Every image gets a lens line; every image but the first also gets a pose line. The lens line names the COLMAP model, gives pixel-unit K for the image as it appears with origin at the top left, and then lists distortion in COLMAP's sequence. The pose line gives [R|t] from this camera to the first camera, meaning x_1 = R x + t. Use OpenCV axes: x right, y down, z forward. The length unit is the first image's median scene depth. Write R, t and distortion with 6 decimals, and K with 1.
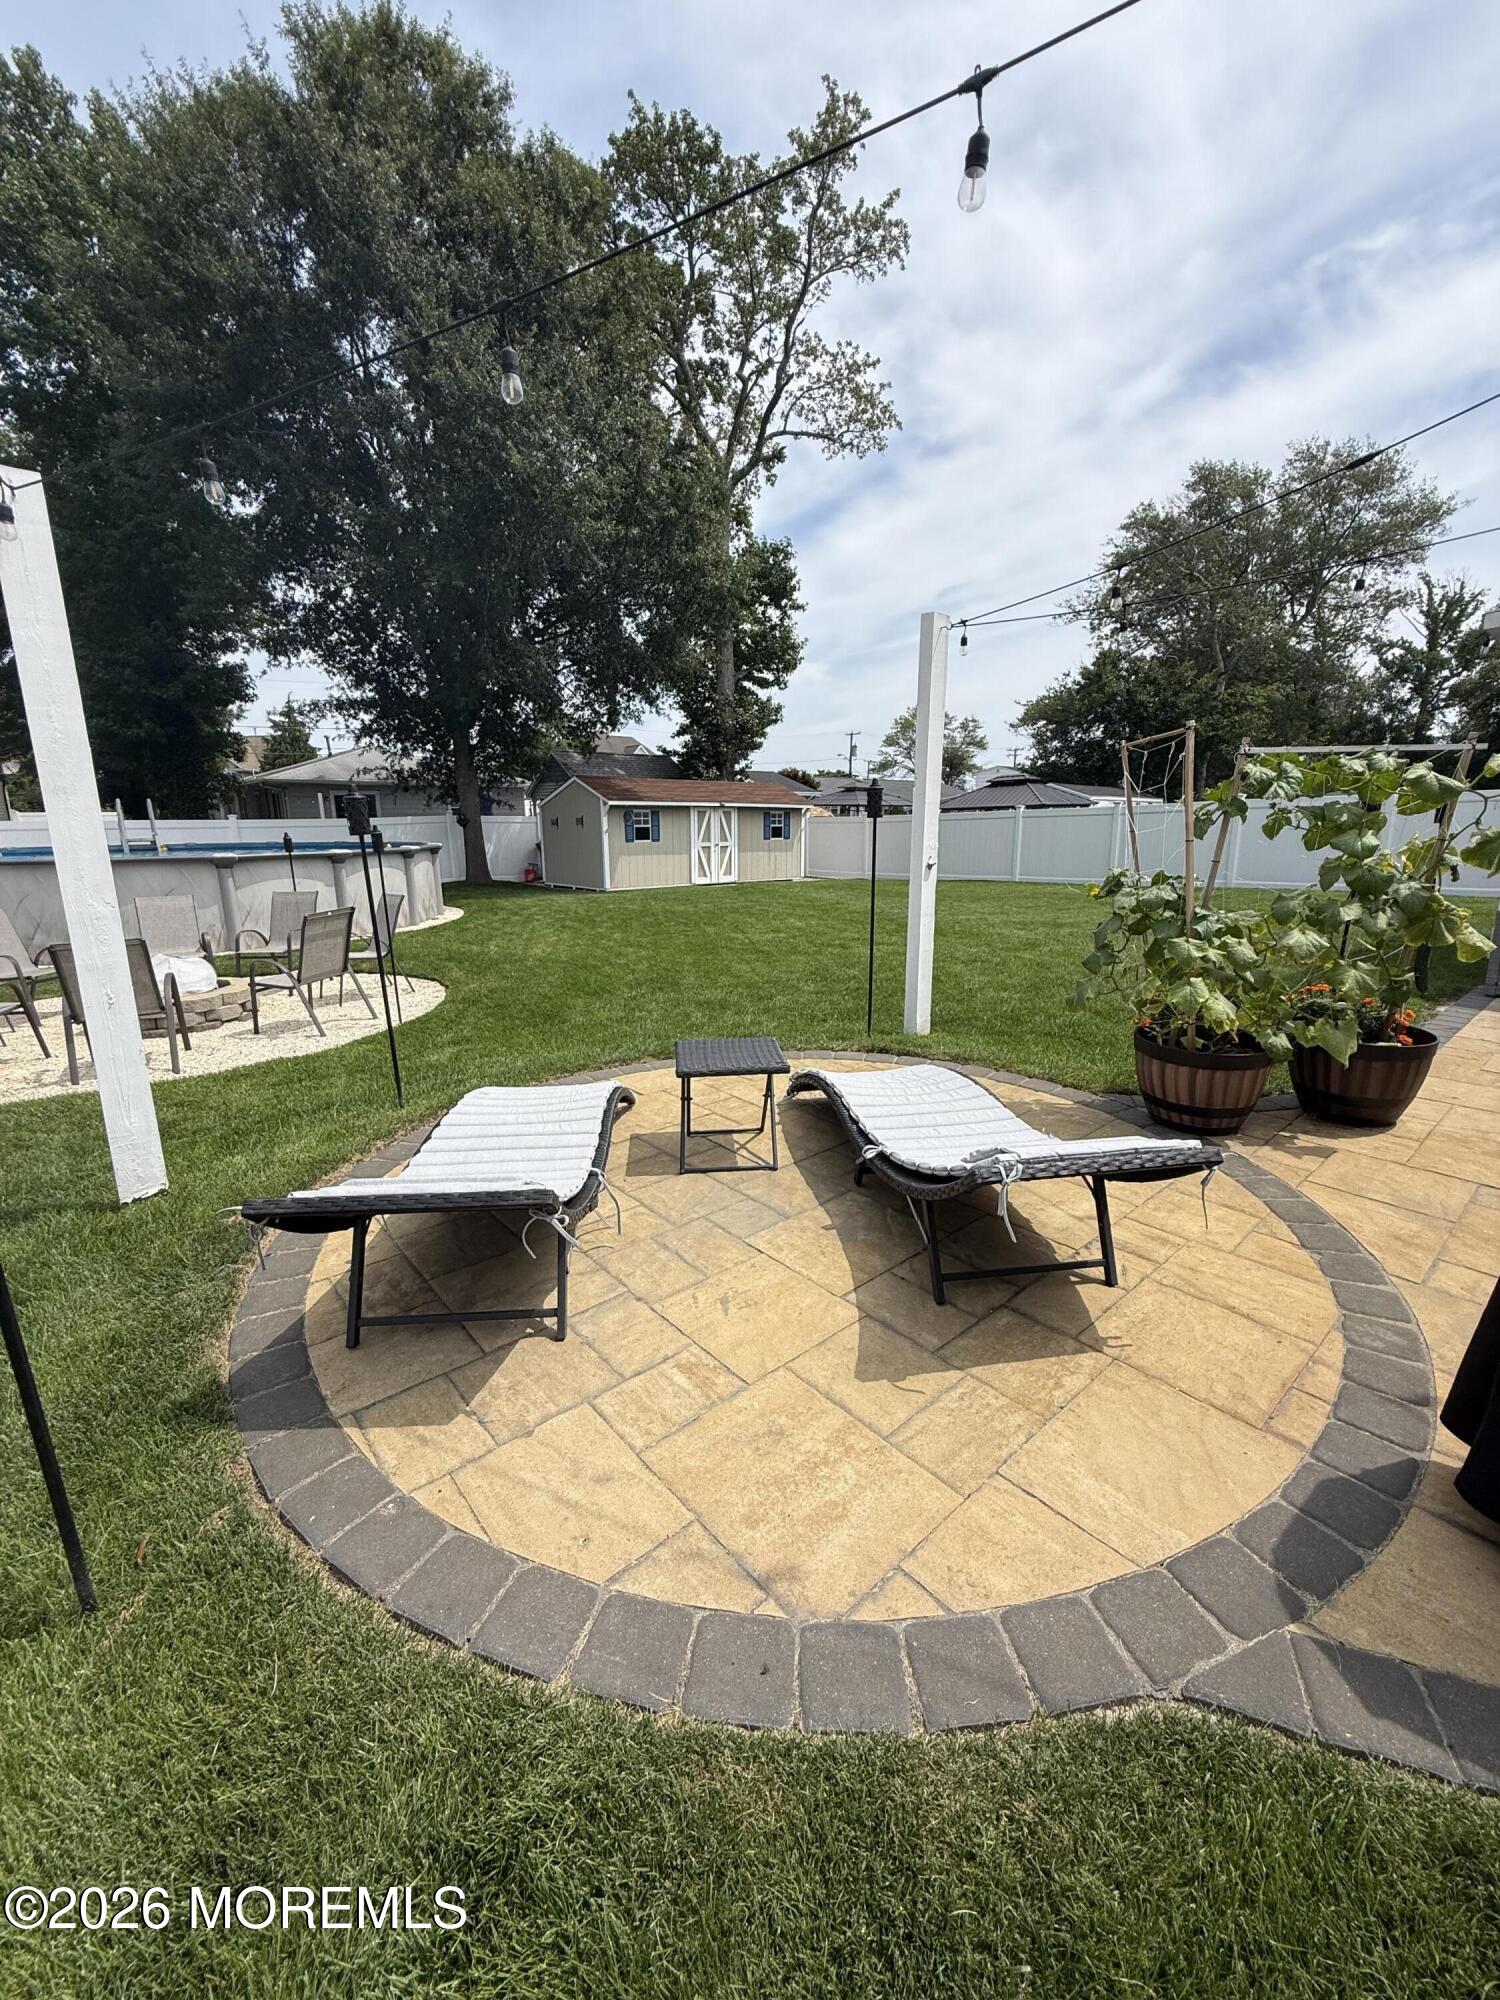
lens RADIAL K [[795.3, 0, 749.3], [0, 795.3, 998.6], [0, 0, 1]] dist [-0.000909, 0.000205]
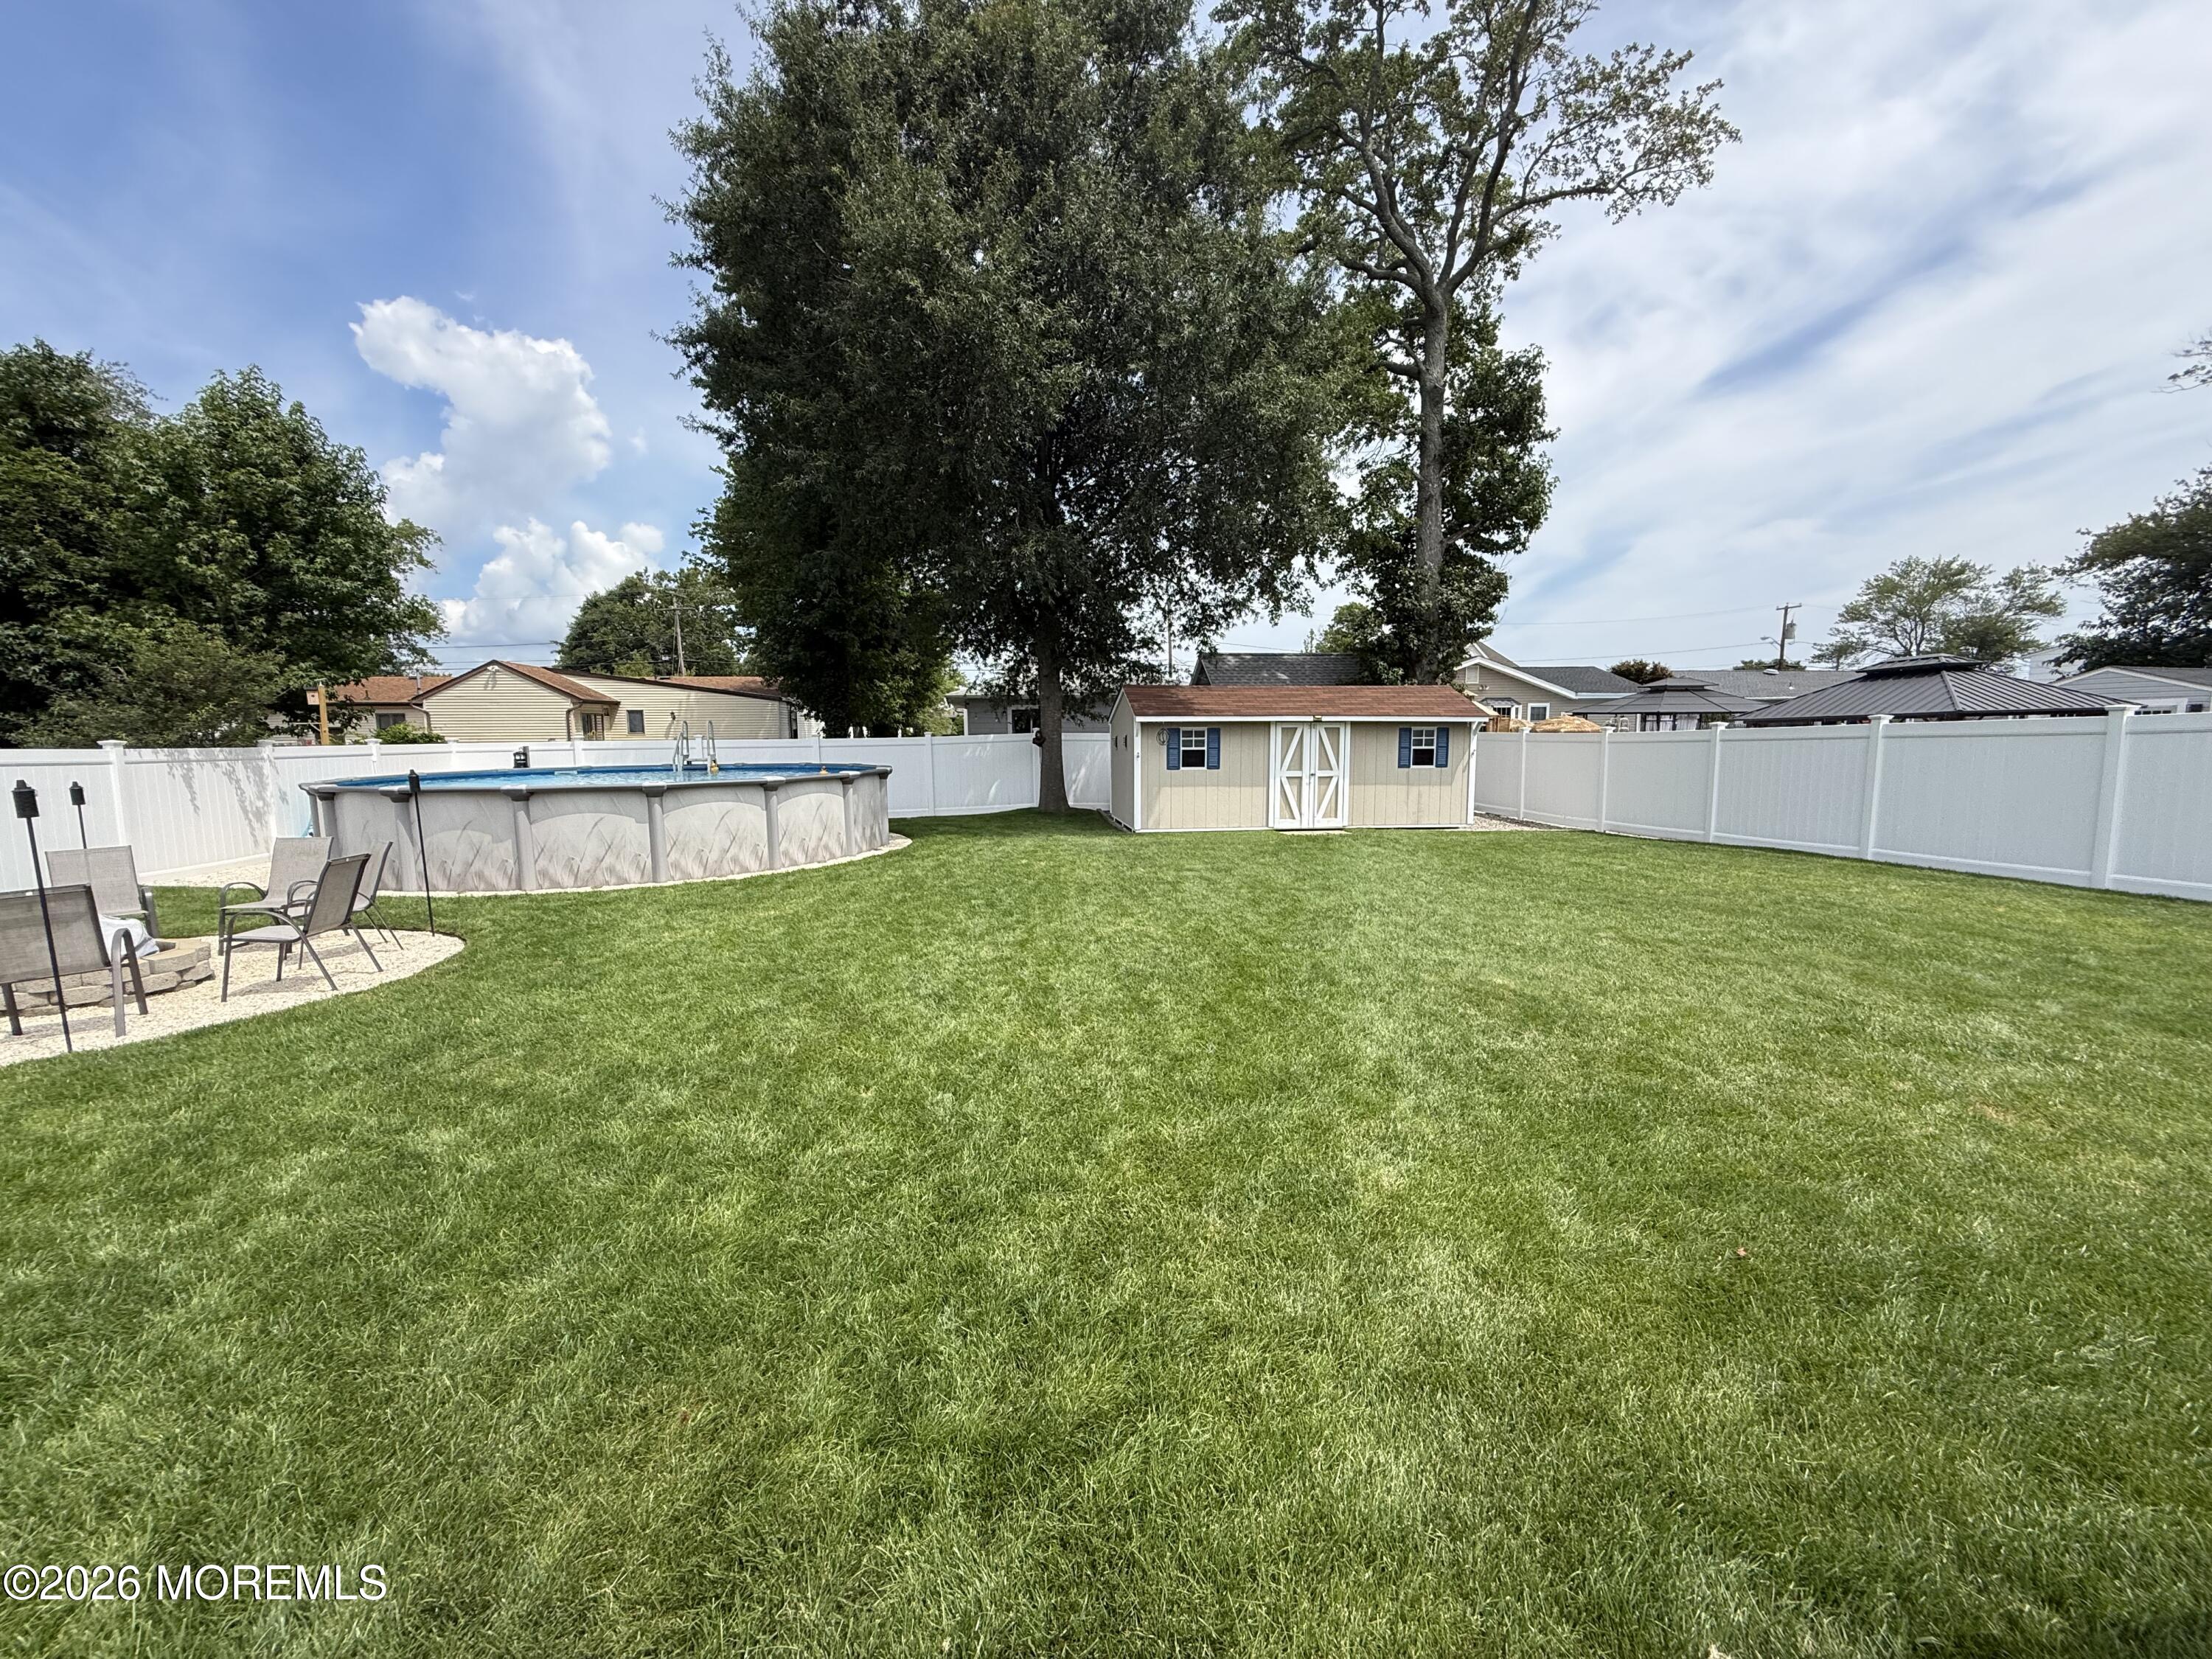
lens RADIAL K [[879.6, 0, 1099.9], [0, 879.6, 828.9], [0, 0, 1]] dist [-0.000909, 0.000205]
pose [[0.837381, 0.058570, -0.543473, 0.187630], [-0.116088, 0.990618, -0.072111, -0.055289], [0.534151, 0.123475, 0.836323, 0.206936]]
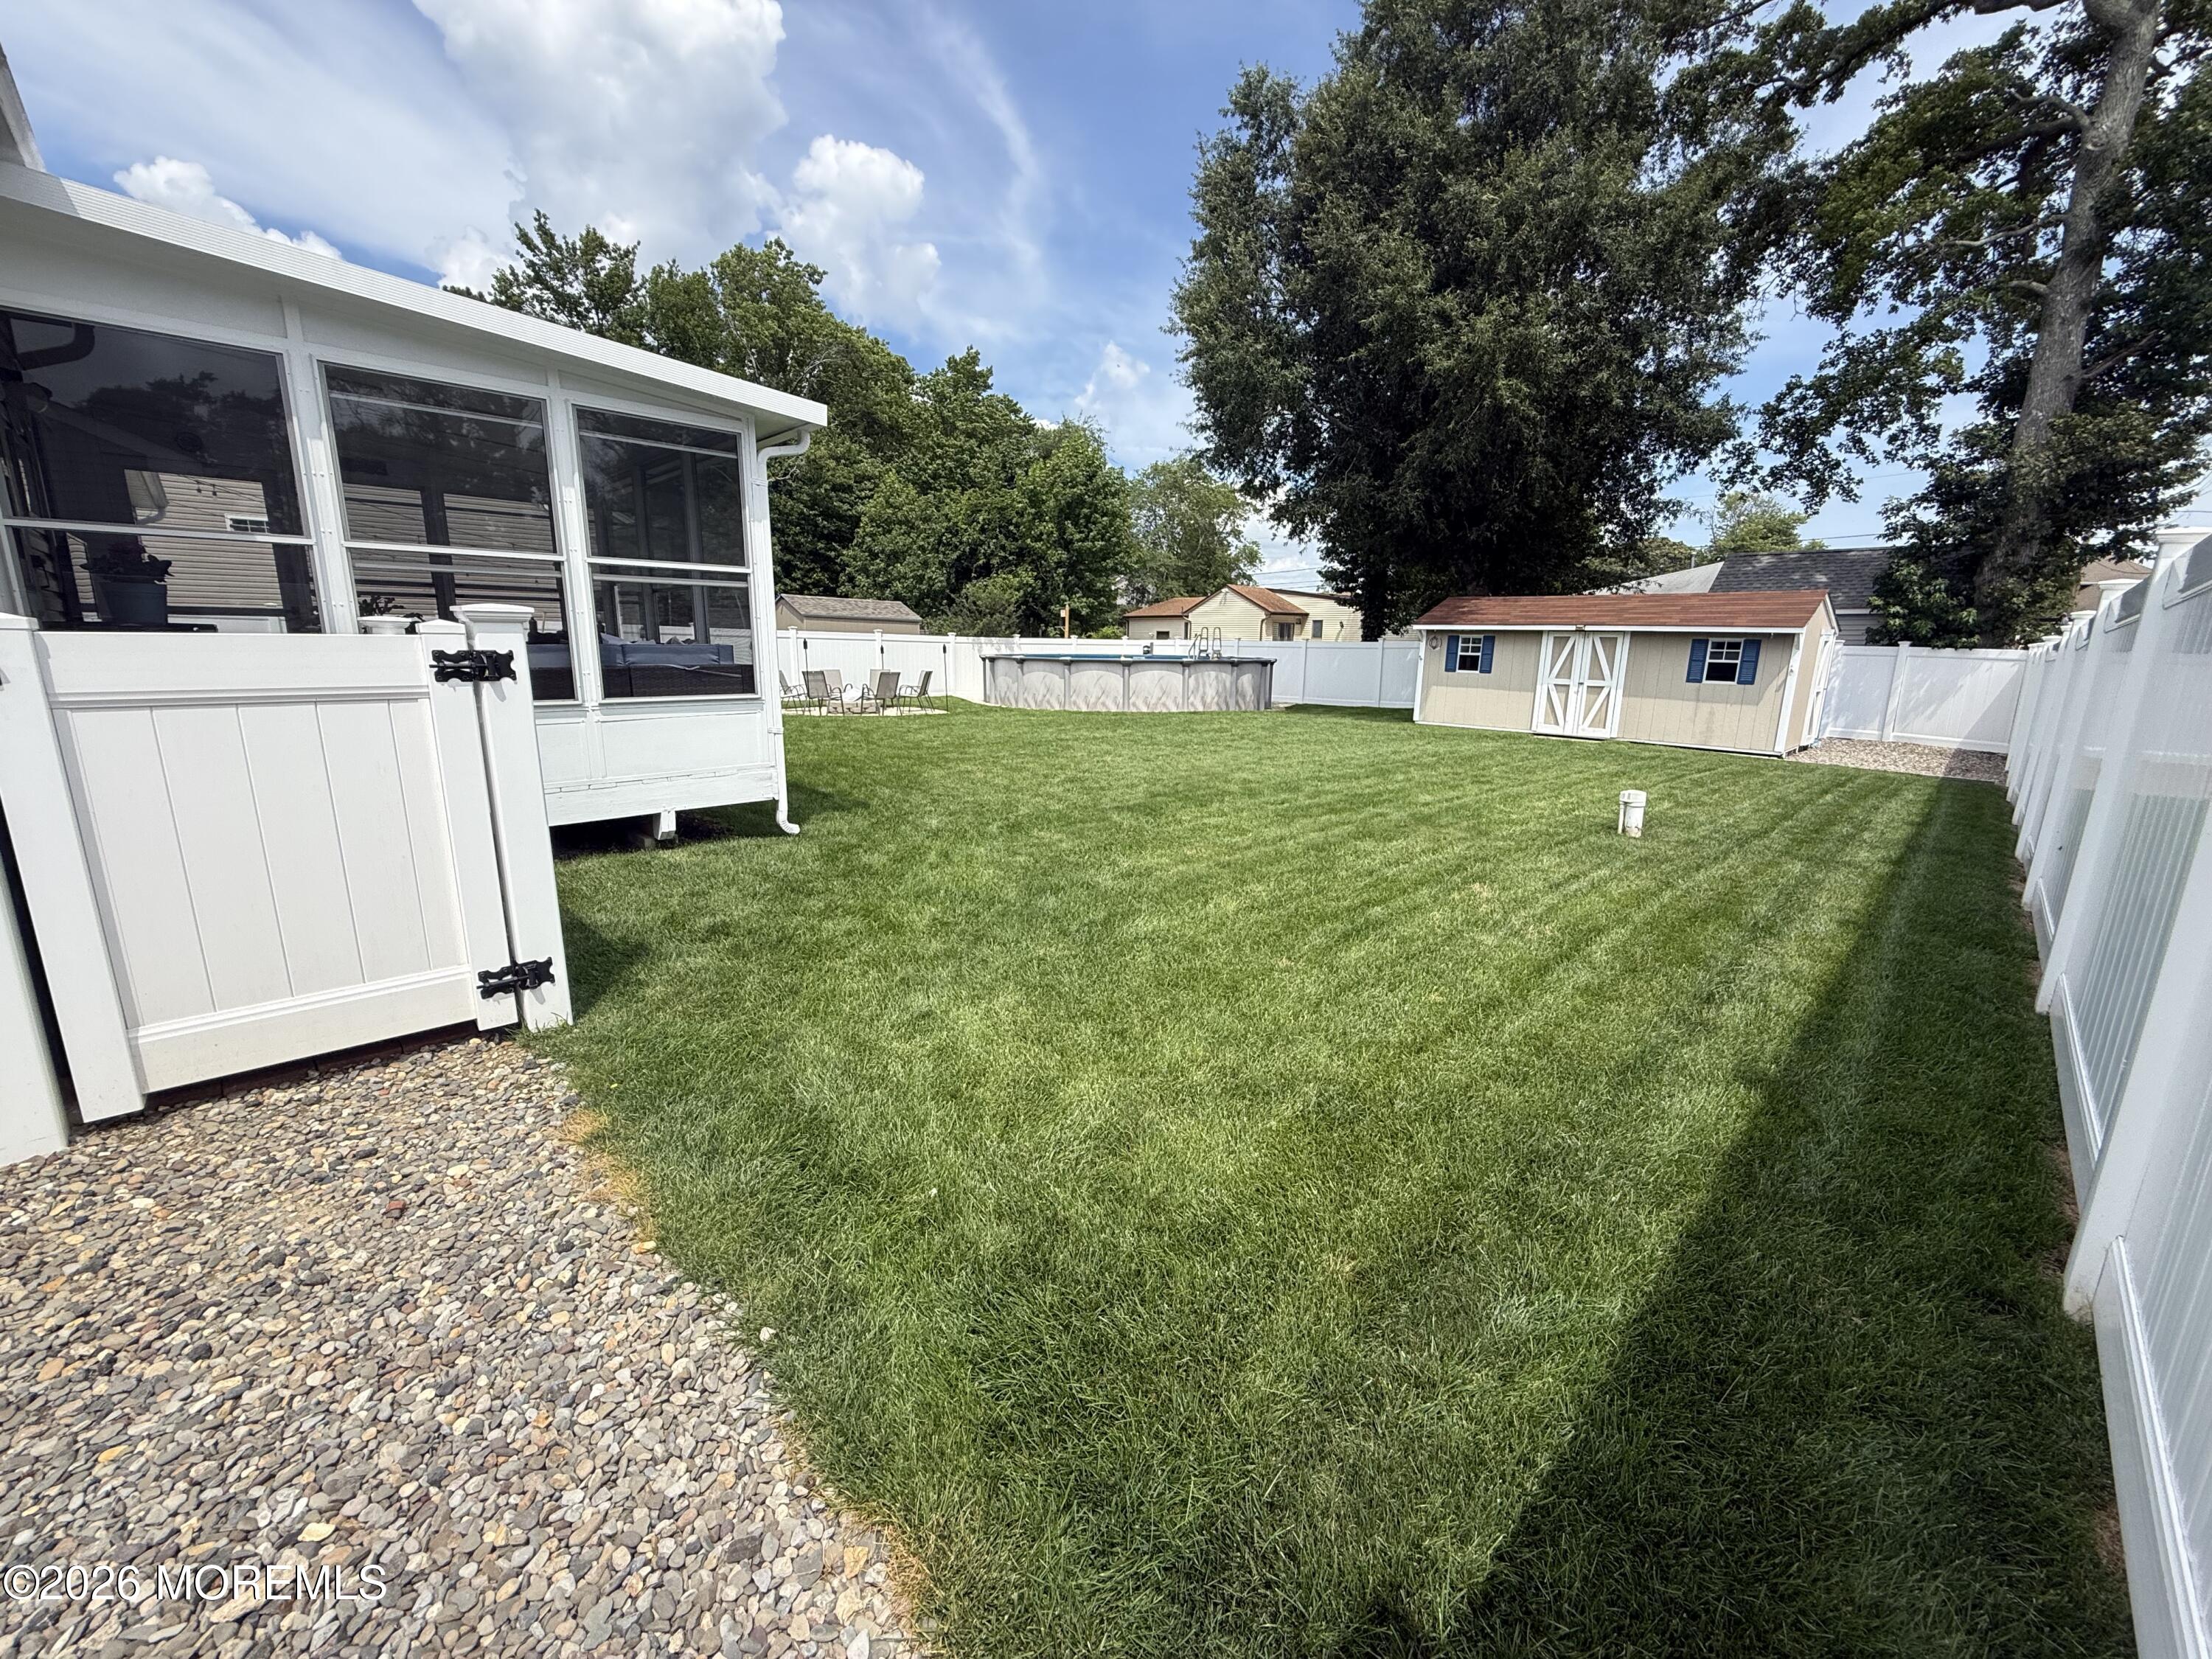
lens RADIAL K [[879.6, 0, 1105.6], [0, 879.6, 822.6], [0, 0, 1]] dist [-0.000909, 0.000205]
pose [[0.063892, 0.209646, -0.975688, 0.610480], [-0.232263, 0.953961, 0.189768, -0.101790], [0.970552, 0.214491, 0.109644, 0.426344]]
